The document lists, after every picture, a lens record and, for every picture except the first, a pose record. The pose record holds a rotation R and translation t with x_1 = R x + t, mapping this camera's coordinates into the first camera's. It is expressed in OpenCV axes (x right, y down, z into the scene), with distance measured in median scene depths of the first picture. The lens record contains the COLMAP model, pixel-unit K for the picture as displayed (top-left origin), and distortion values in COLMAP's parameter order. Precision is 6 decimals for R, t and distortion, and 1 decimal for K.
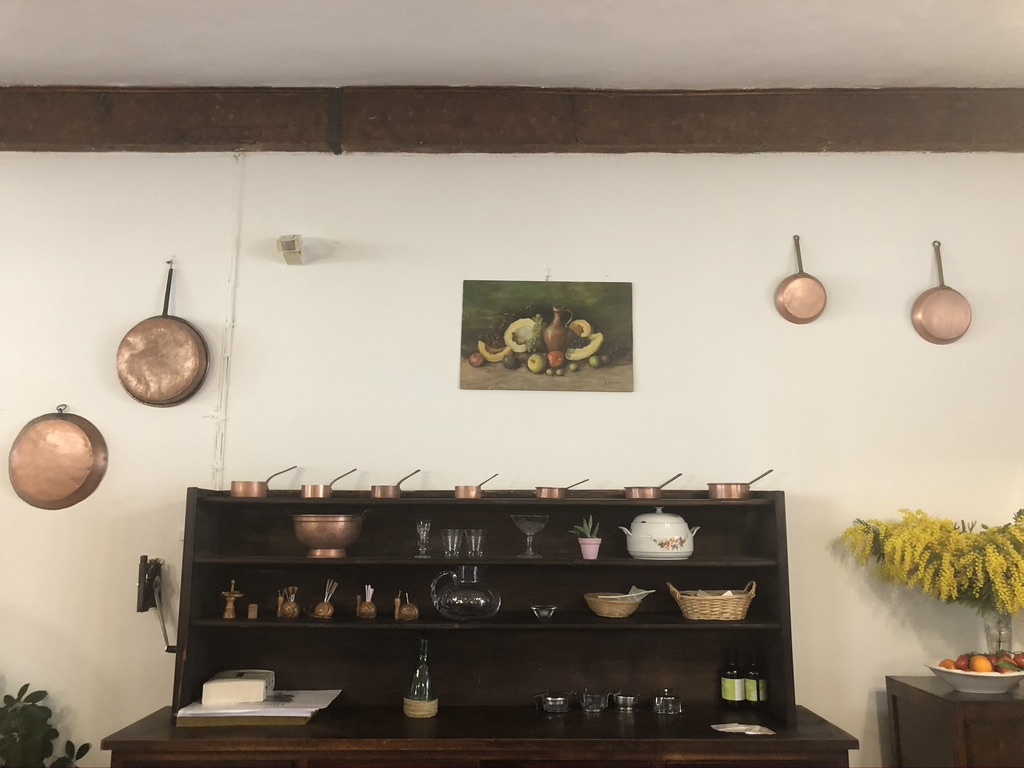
lens RADIAL K [[843.9, 0, 508.5], [0, 843.9, 383.1], [0, 0, 1]] dist [0.047101, -0.048690]
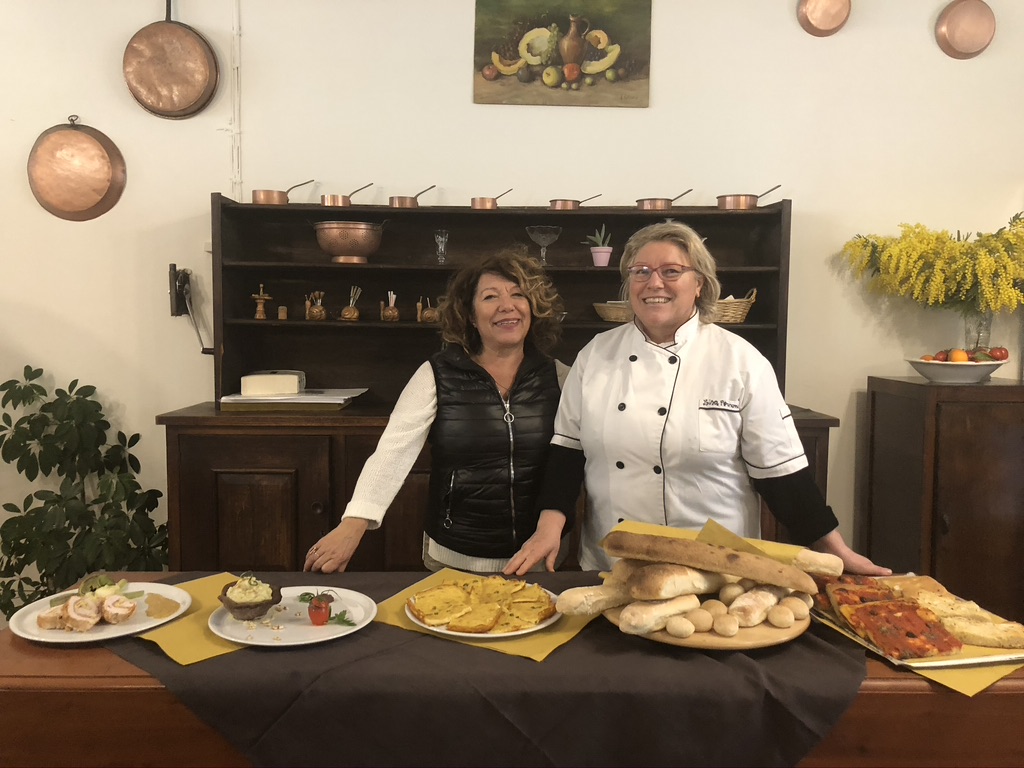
lens RADIAL K [[843.9, 0, 508.5], [0, 843.9, 383.1], [0, 0, 1]] dist [0.047101, -0.048690]
pose [[0.999928, 0.004441, 0.011171, -0.028746], [-0.007005, 0.970434, 0.241265, 0.092655], [-0.009770, -0.241326, 0.970395, -0.050842]]
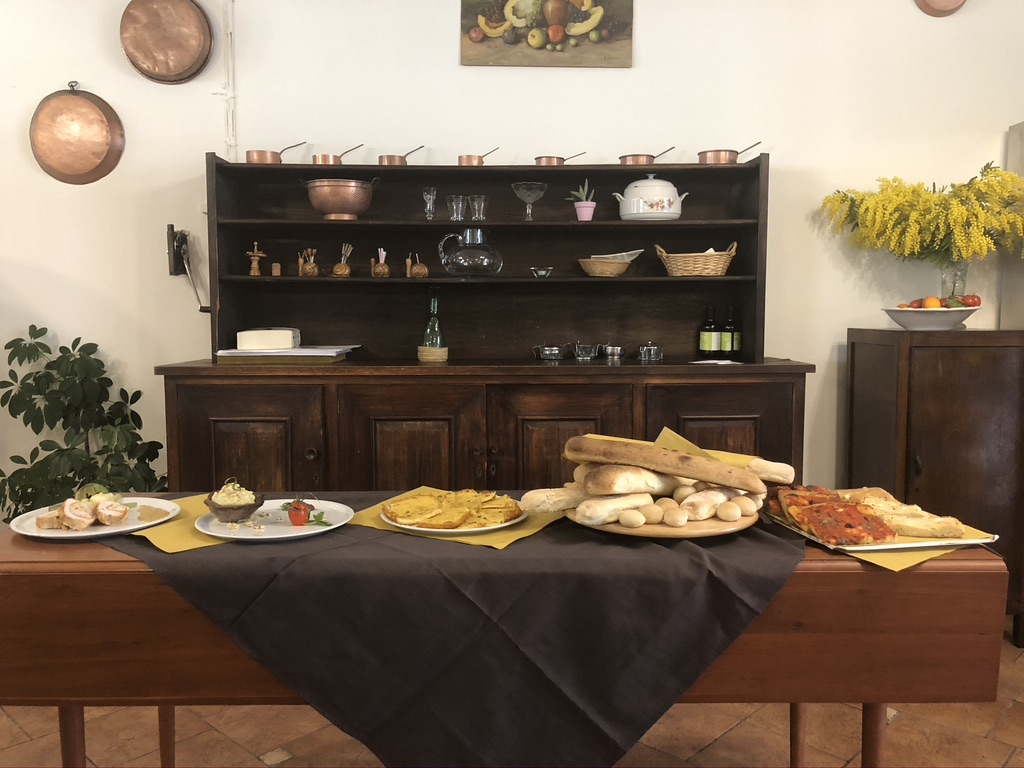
lens RADIAL K [[848.5, 0, 512.0], [0, 848.5, 384.0], [0, 0, 1]] dist [0.028026, -0.006637]
pose [[0.999992, -0.003674, 0.001600, 0.000836], [0.003159, 0.968496, 0.249010, 0.133935], [-0.002465, -0.249003, 0.968500, -0.098174]]
